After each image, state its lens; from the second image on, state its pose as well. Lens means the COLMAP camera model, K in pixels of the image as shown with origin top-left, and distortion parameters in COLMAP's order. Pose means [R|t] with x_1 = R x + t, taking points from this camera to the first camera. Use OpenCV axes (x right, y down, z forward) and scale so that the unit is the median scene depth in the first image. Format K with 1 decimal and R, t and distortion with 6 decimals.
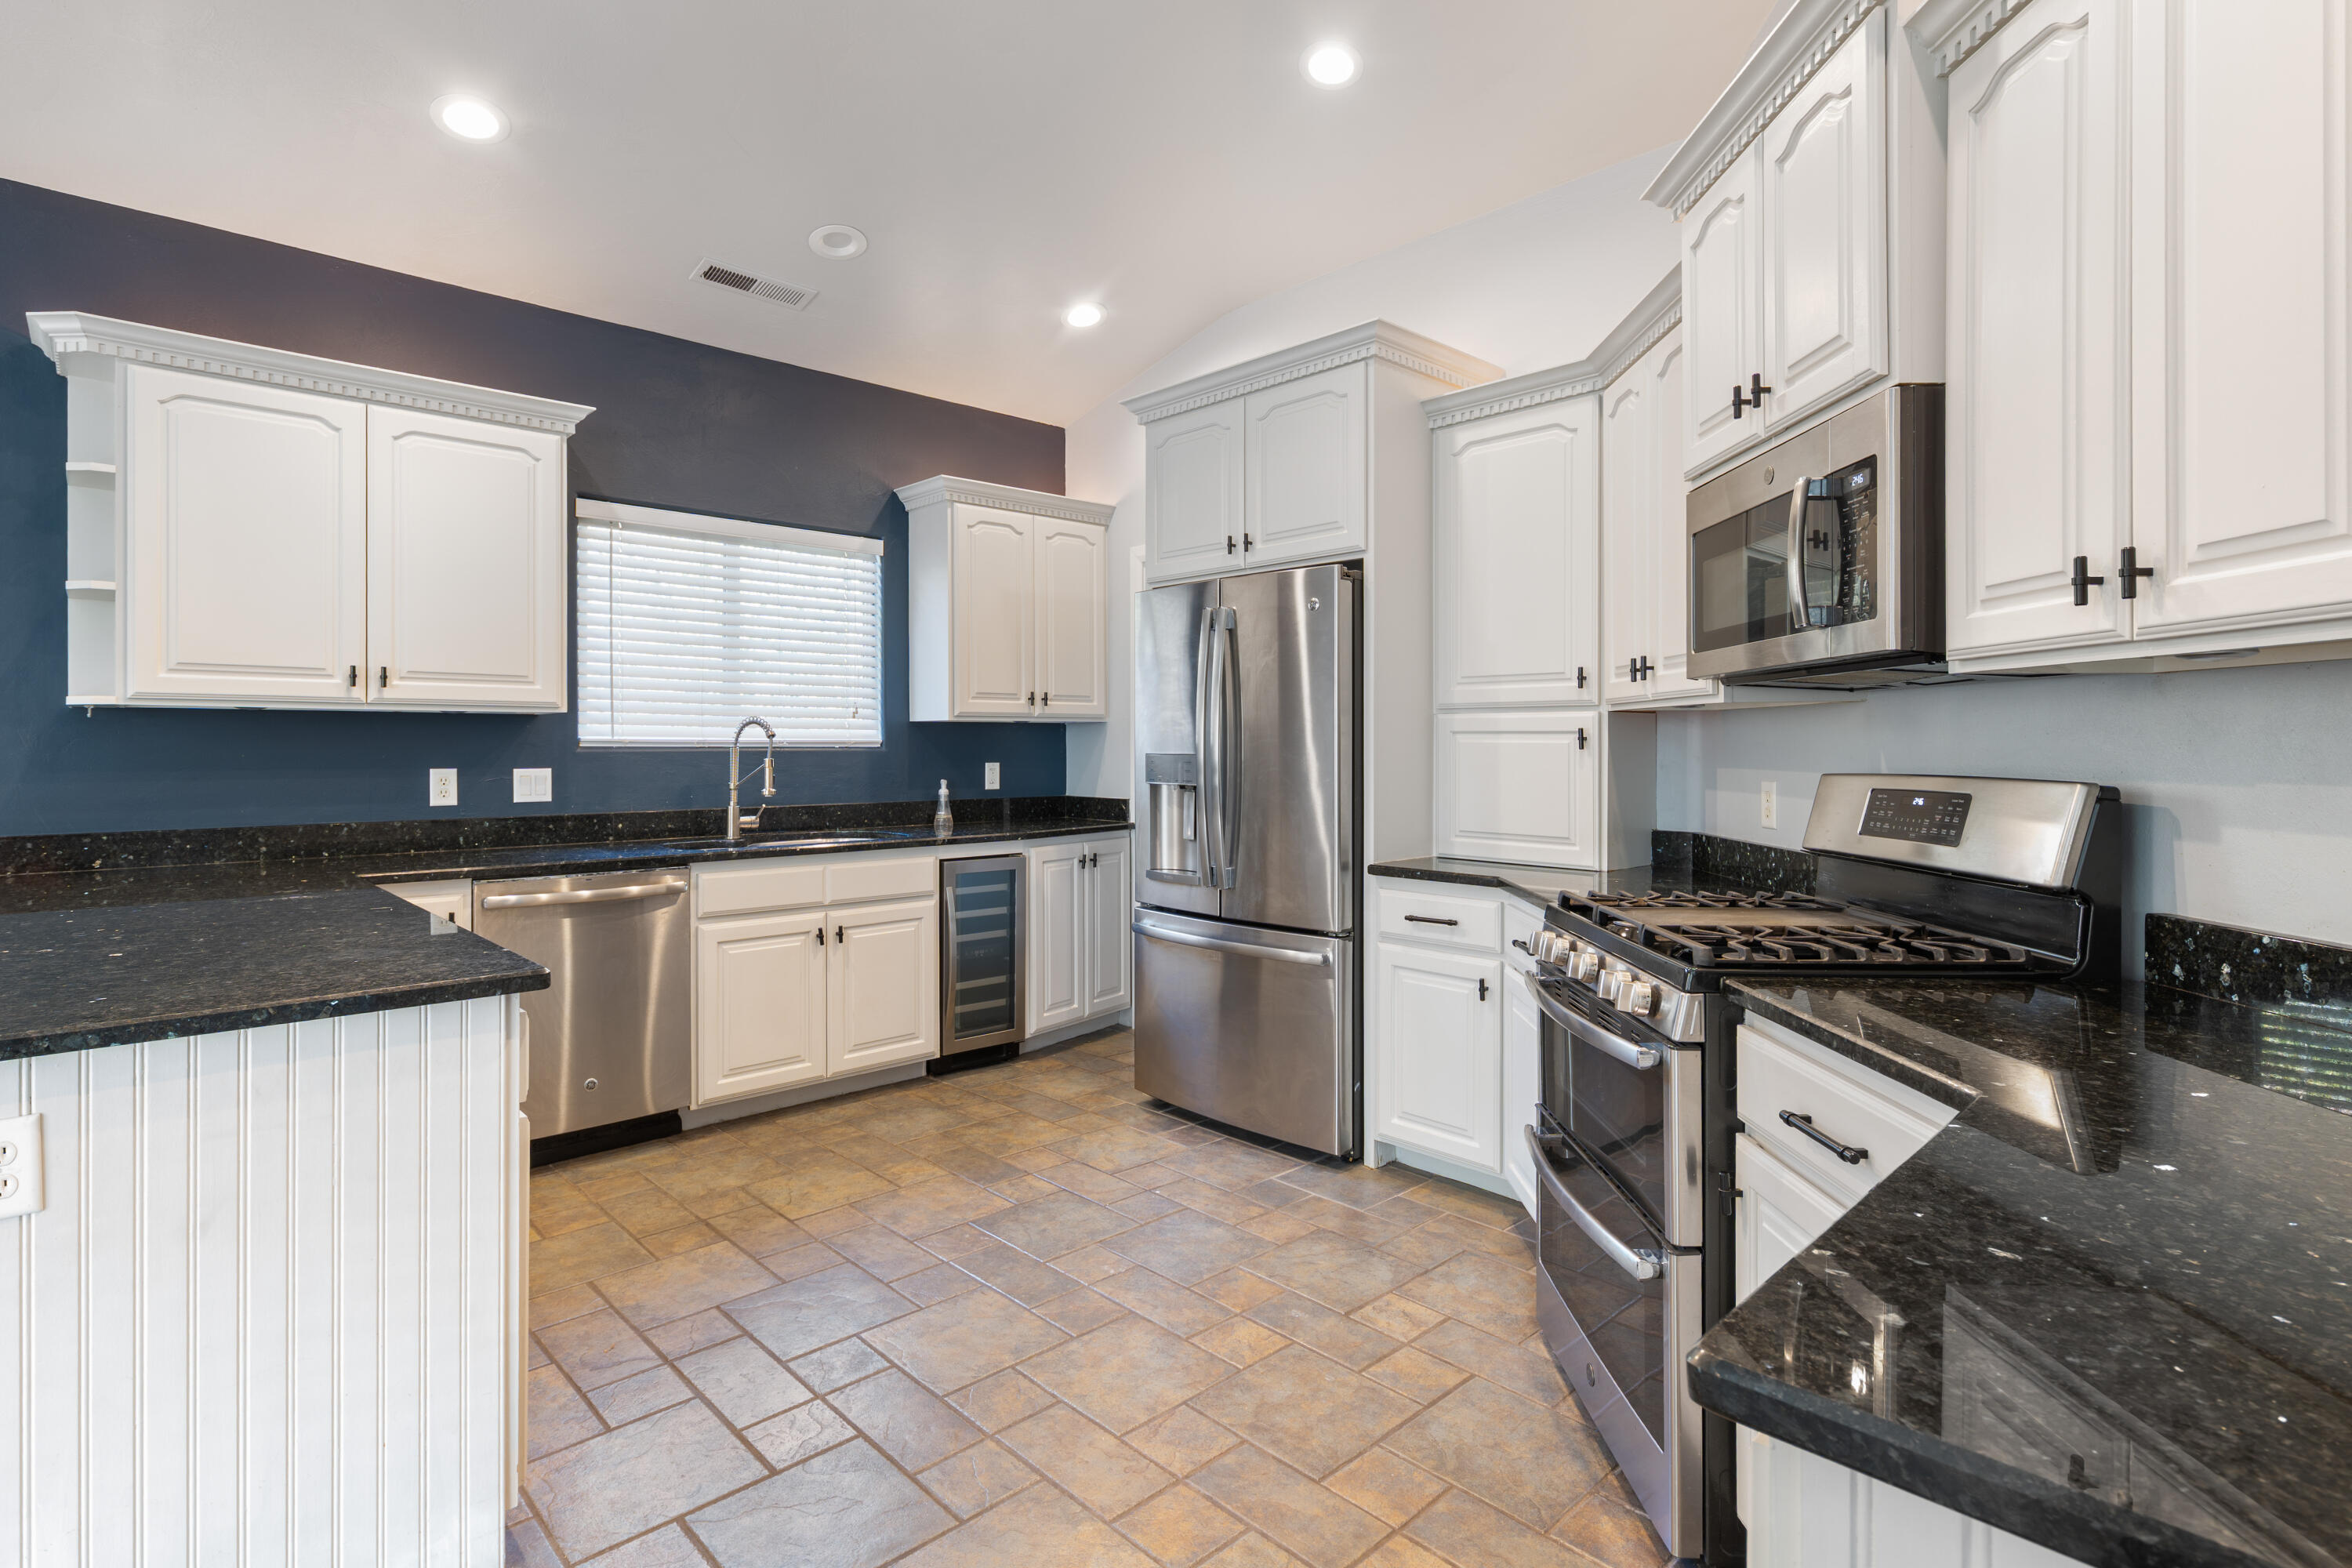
lens RADIAL K [[1156.6, 0, 1167.7], [0, 1156.6, 747.0], [0, 0, 1]] dist [-0.000824, -0.000043]
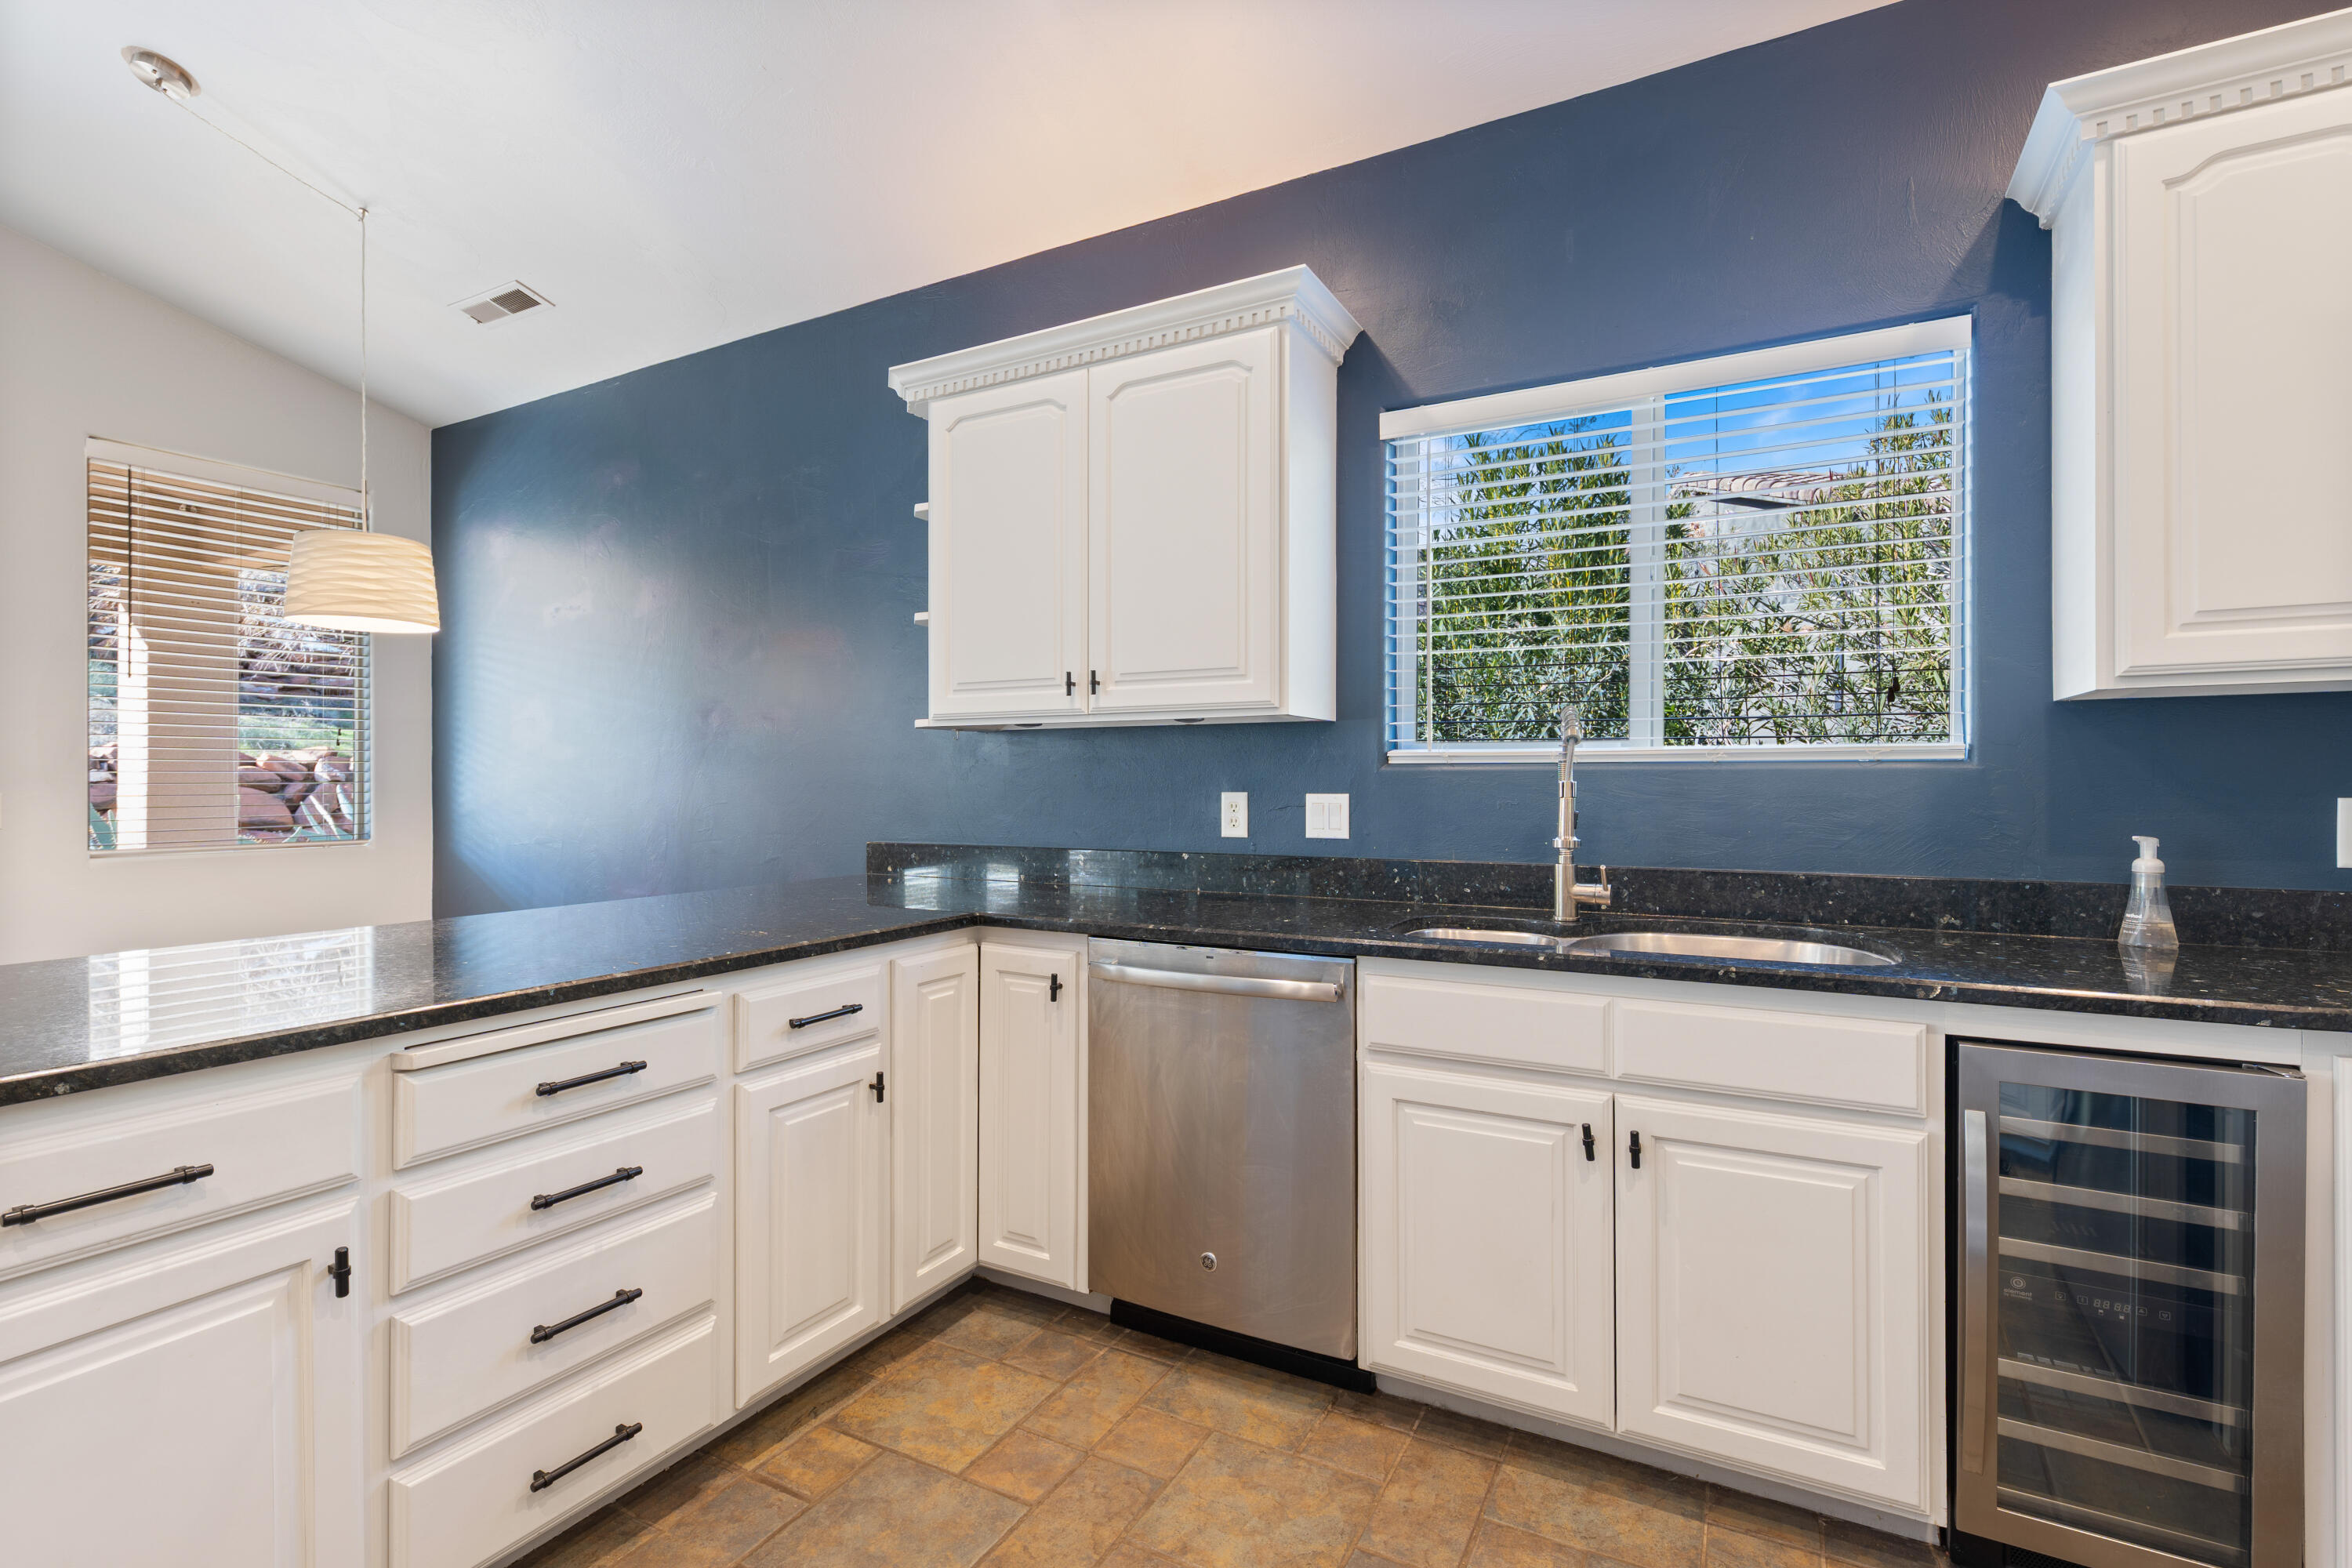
lens RADIAL K [[1074.5, 0, 1183.7], [0, 1074.5, 784.5], [0, 0, 1]] dist [0.000210, -0.000630]
pose [[0.315277, 0.004561, -0.948989, 0.074215], [0.001799, 0.999984, 0.005403, 0.008214], [0.948998, -0.003410, 0.315264, 0.645602]]
